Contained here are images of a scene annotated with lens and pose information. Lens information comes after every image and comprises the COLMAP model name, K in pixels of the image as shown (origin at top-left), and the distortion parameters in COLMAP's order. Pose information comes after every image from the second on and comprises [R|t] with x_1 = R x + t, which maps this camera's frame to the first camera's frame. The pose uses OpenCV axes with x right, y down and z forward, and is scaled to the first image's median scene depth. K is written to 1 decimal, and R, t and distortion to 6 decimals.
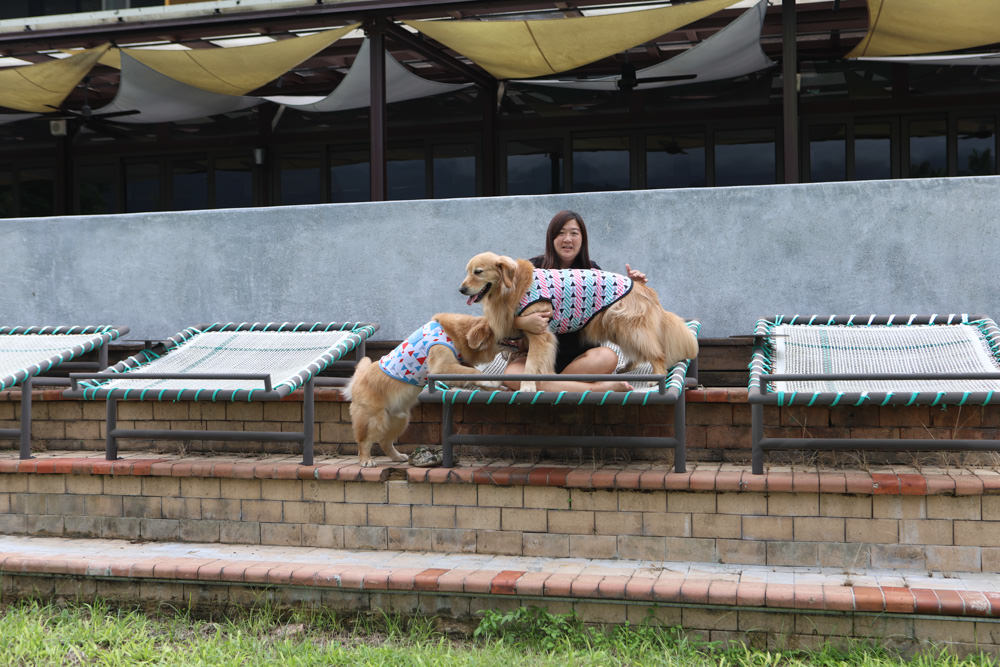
lens RADIAL K [[1279.1, 0, 500.0], [0, 1279.1, 333.5], [0, 0, 1]] dist [-0.021926, 0.035996]
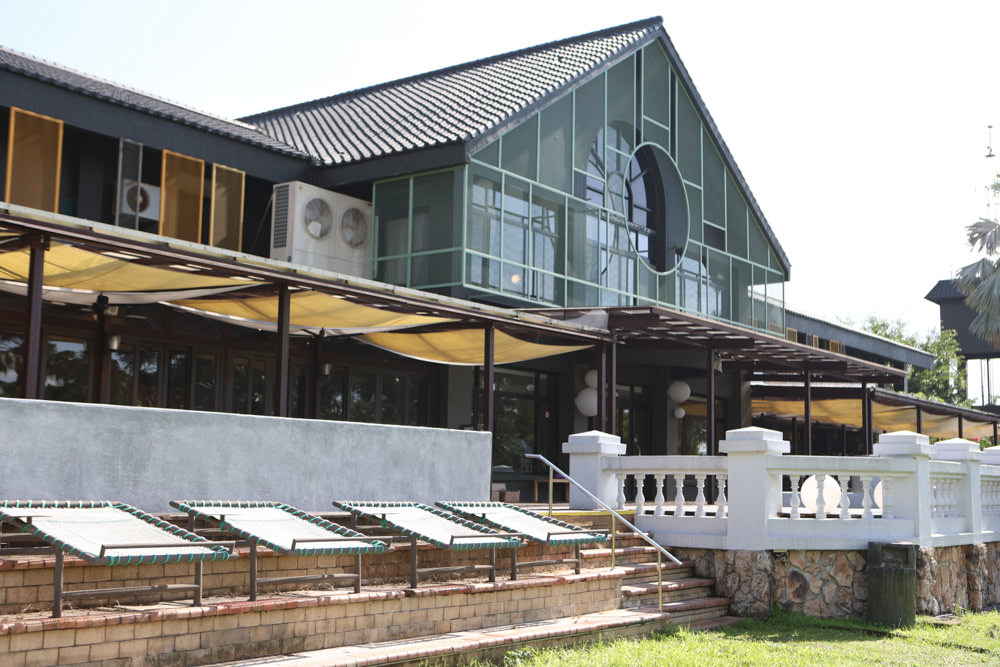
lens RADIAL K [[1279.1, 0, 500.0], [0, 1279.1, 333.5], [0, 0, 1]] dist [-0.021926, 0.035996]
pose [[0.340095, 0.133581, 0.930855, -1.270351], [-0.007178, 0.990200, -0.139475, 0.003833], [-0.940364, 0.040753, 0.337721, 0.226751]]
